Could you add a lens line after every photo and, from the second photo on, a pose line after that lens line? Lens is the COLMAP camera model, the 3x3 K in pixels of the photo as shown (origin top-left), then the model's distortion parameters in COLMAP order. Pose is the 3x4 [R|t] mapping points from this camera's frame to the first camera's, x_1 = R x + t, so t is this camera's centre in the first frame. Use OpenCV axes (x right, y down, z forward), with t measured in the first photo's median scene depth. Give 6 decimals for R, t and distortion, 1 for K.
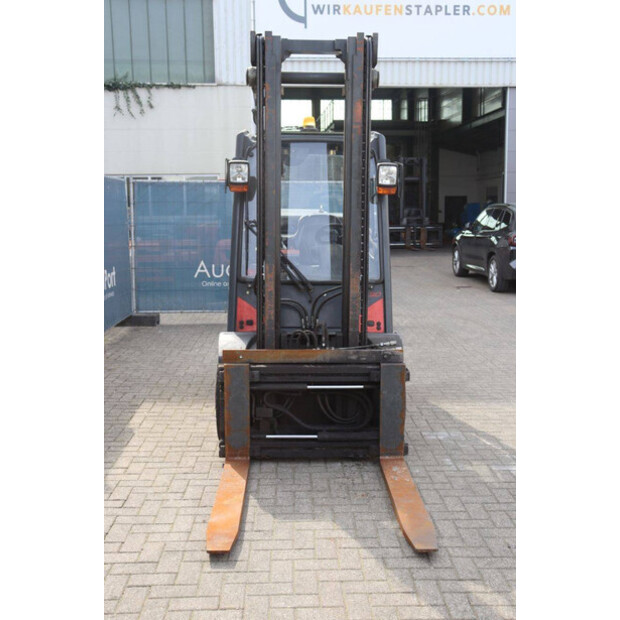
lens RADIAL K [[729.2, 0, 310.1], [0, 729.2, 310.3], [0, 0, 1]] dist [0.015624, 0.000000]
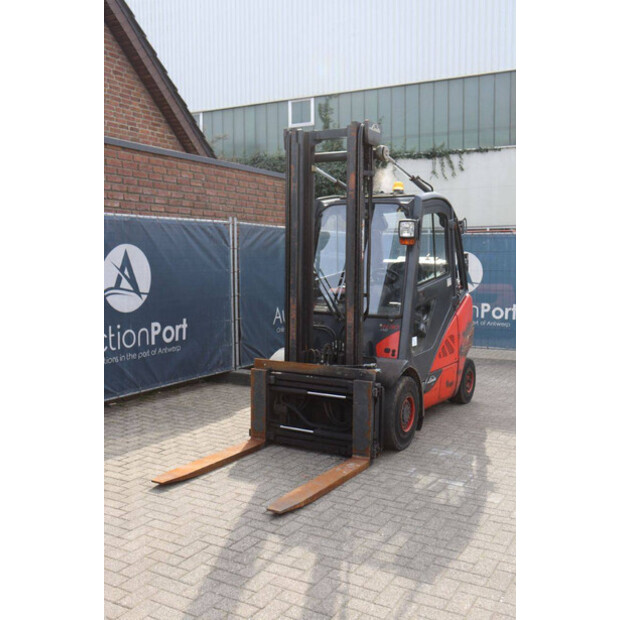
lens RADIAL K [[666.8, 0, 309.7], [0, 666.8, 309.1], [0, 0, 1]] dist [-0.018032, 0.000000]
pose [[0.846868, 0.044366, -0.529949, 0.612314], [-0.076180, 0.996357, -0.038324, 0.002004], [0.526318, 0.072827, 0.847163, -0.016582]]
